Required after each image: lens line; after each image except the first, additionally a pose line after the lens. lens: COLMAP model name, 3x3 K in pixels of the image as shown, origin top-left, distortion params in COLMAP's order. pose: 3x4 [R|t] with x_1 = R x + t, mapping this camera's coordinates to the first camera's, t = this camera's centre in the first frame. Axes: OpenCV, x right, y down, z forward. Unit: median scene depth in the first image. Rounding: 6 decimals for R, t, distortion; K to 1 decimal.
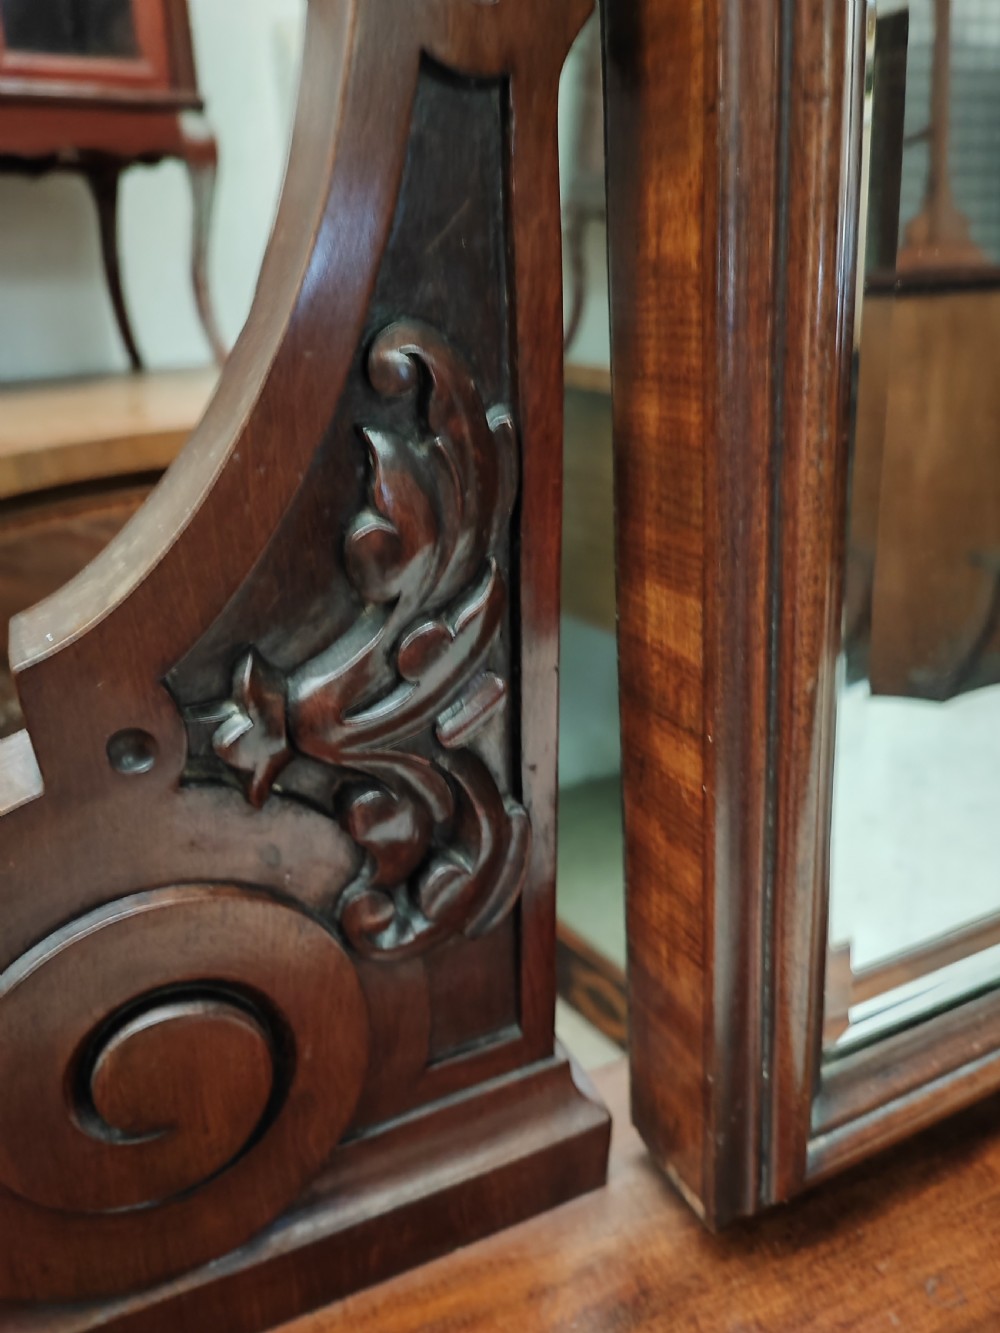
lens RADIAL K [[1004.7, 0, 500.0], [0, 1004.7, 666.5], [0, 0, 1]] dist [0.000534, -0.054554]
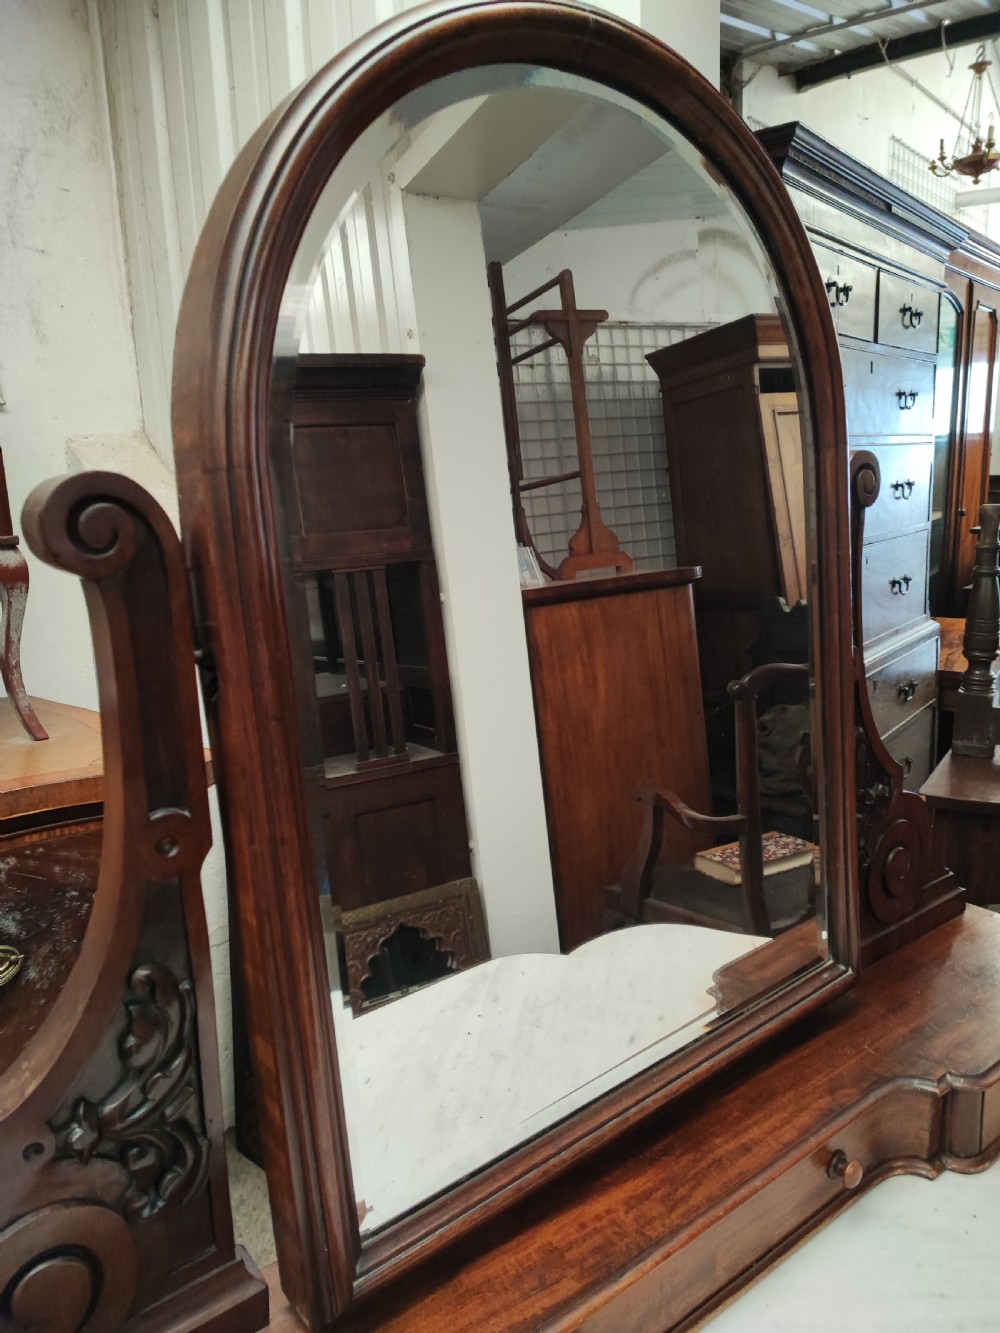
lens RADIAL K [[953.9, 0, 500.0], [0, 953.9, 666.5], [0, 0, 1]] dist [0.027650, -0.044182]
pose [[0.974225, -0.048387, 0.220328, 0.267346], [0.090172, 0.978828, -0.183753, -0.496525], [-0.206772, 0.198884, 0.957962, -1.573903]]
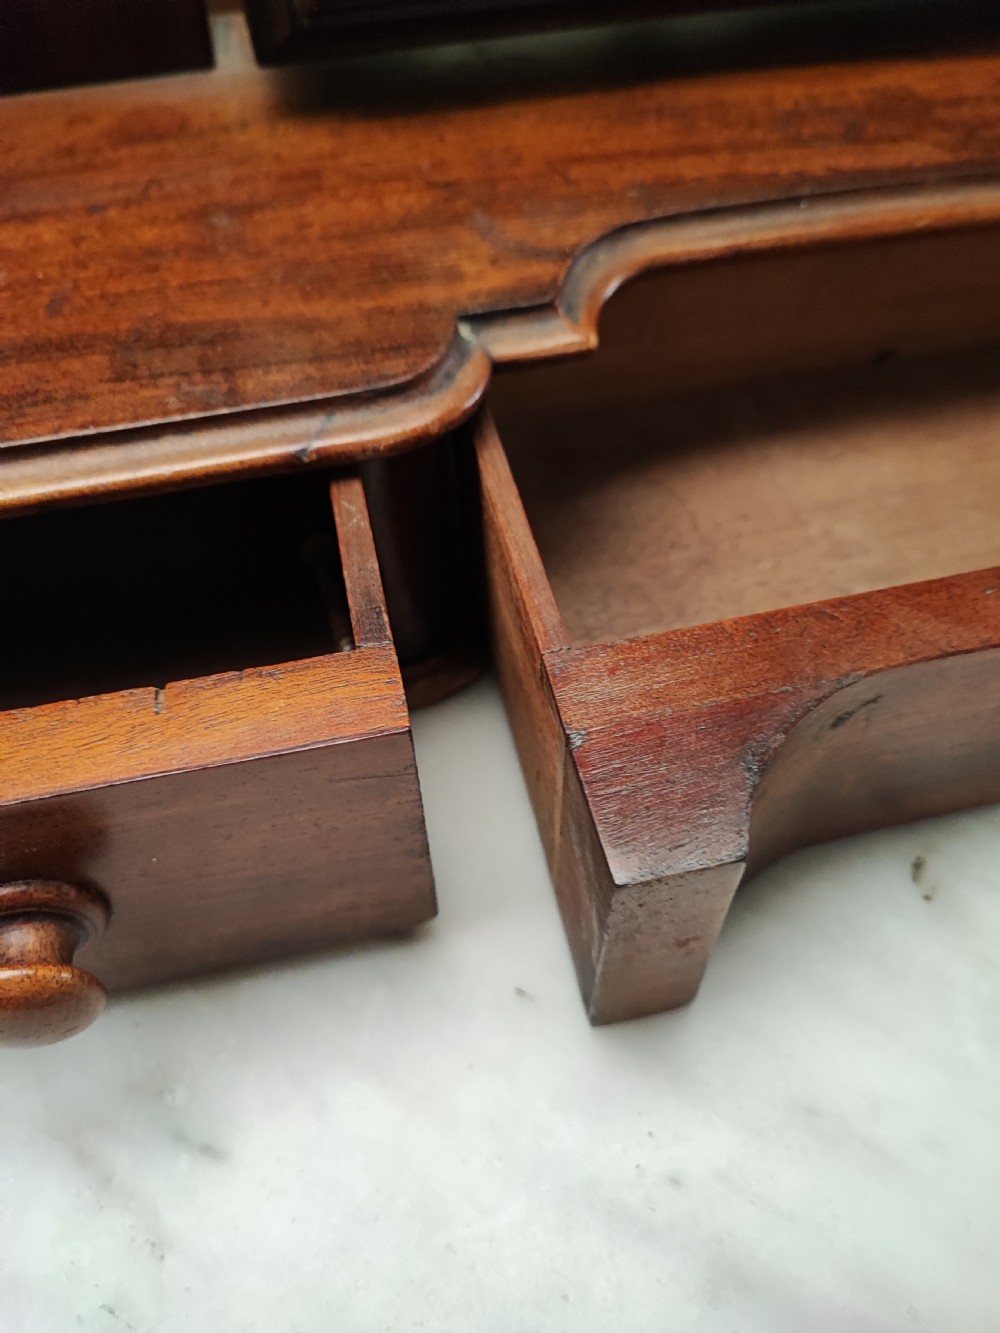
lens RADIAL K [[1004.7, 0, 500.0], [0, 1004.7, 666.5], [0, 0, 1]] dist [0.000534, -0.054554]
pose [[0.975988, 0.168726, -0.137764, 0.764891], [-0.078455, 0.862301, 0.500282, 0.691899], [0.203204, -0.477461, 0.854833, 0.065162]]
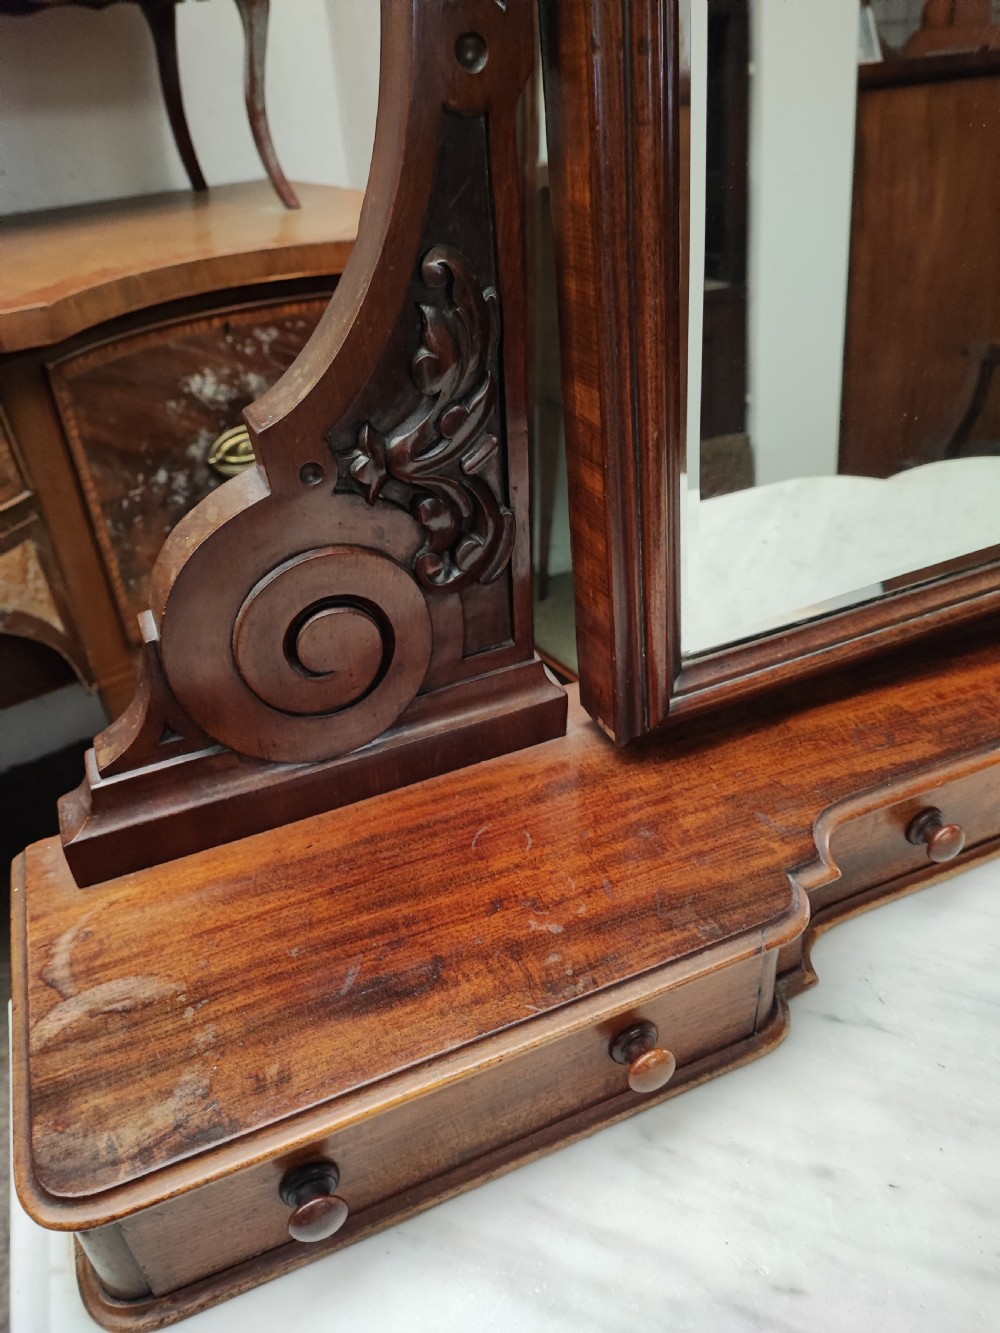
lens RADIAL K [[965.6, 0, 500.0], [0, 965.6, 666.5], [0, 0, 1]] dist [0.016016, -0.023824]
pose [[0.999256, -0.012454, -0.036490, 0.072054], [0.019507, 0.979637, 0.199828, 0.073461], [0.033258, -0.200392, 0.979151, -0.879780]]
